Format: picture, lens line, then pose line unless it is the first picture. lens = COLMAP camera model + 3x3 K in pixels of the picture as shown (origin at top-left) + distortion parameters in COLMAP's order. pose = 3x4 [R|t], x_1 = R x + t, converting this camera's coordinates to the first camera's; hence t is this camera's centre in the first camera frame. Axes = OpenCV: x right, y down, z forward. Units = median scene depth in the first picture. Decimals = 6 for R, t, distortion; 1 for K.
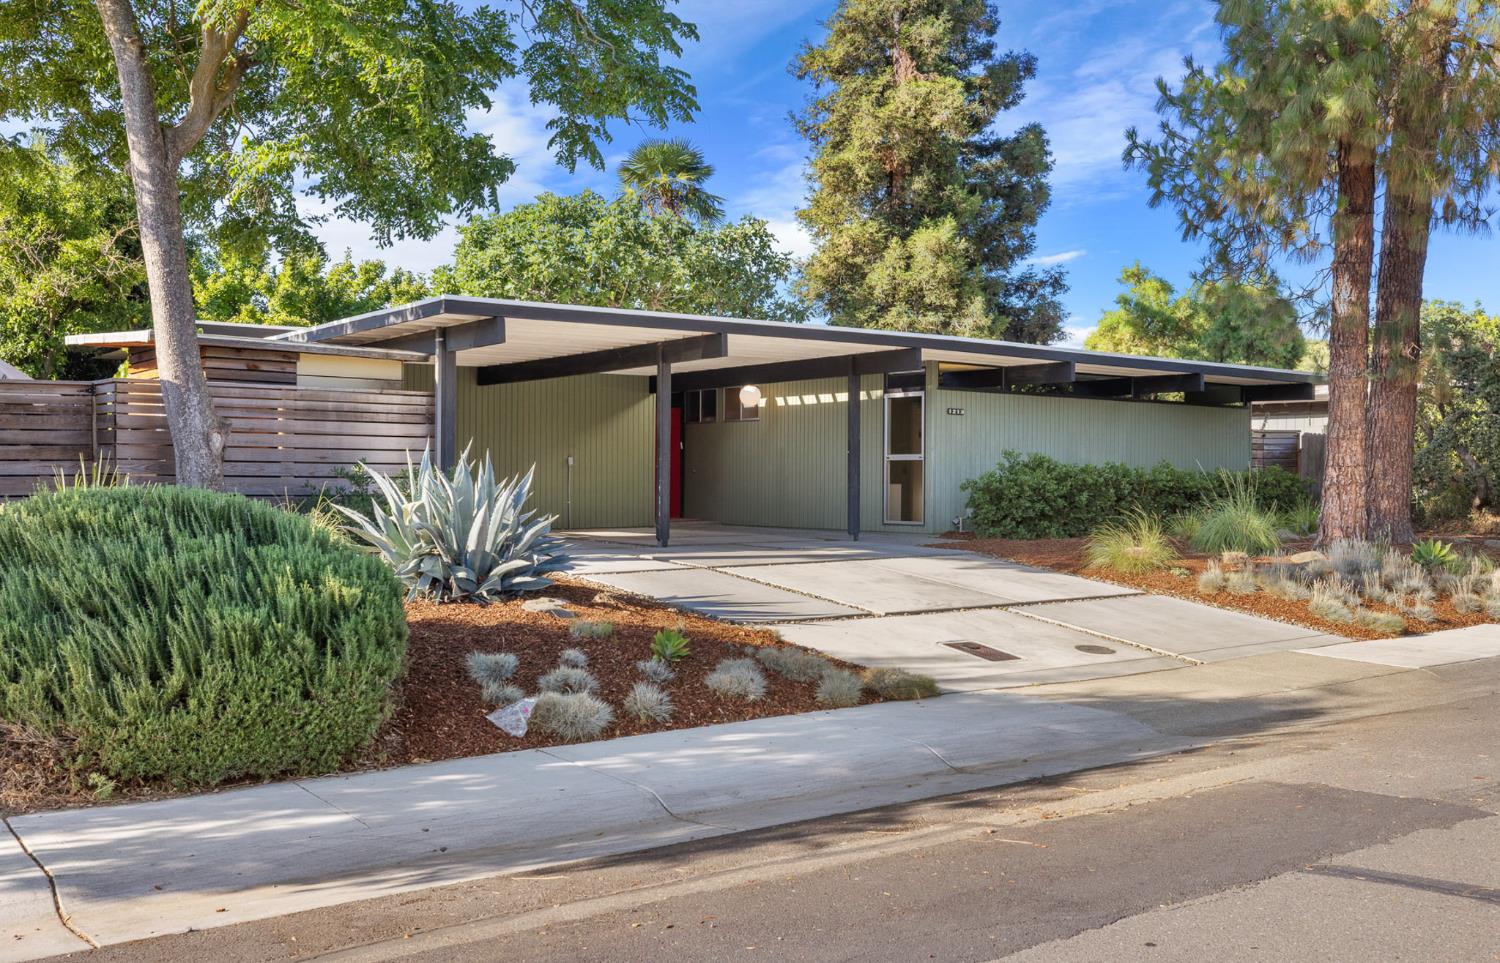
lens RADIAL K [[1478.1, 0, 741.9], [0, 1478.1, 485.6], [0, 0, 1]] dist [0.012891, 0.000000]
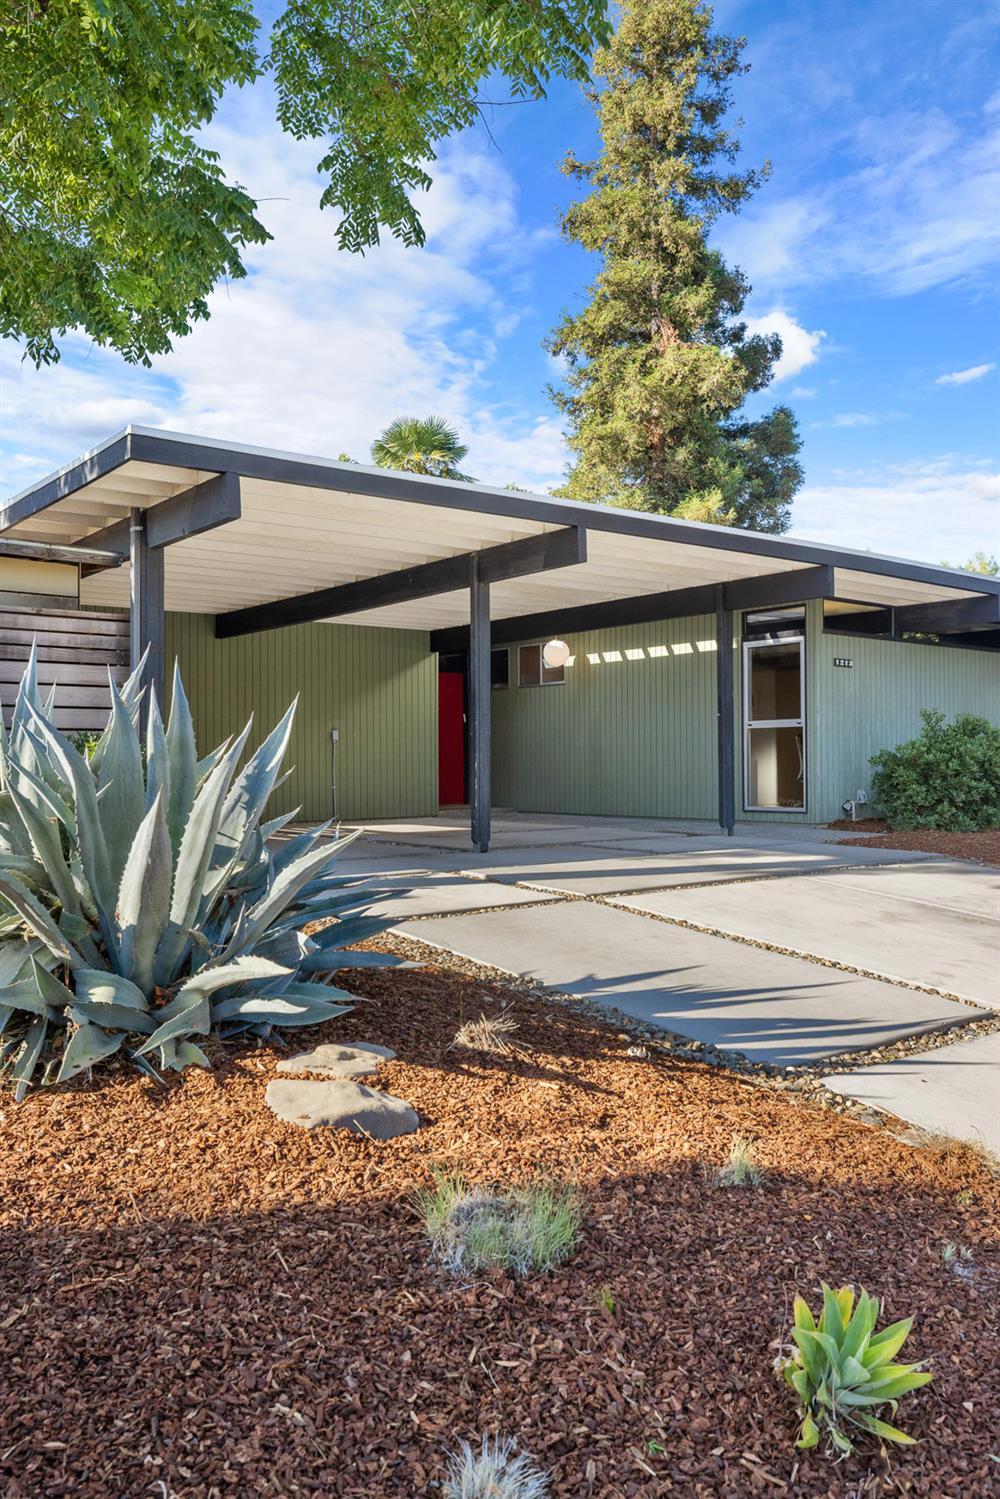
lens RADIAL K [[1212.8, 0, 512.8], [0, 1212.8, 747.3], [0, 0, 1]] dist [0.002159, -0.002713]
pose [[0.998962, -0.009953, 0.044442, -0.049583], [0.010747, 0.999786, -0.017654, 0.002694], [-0.044257, 0.018113, 0.998856, 0.343209]]
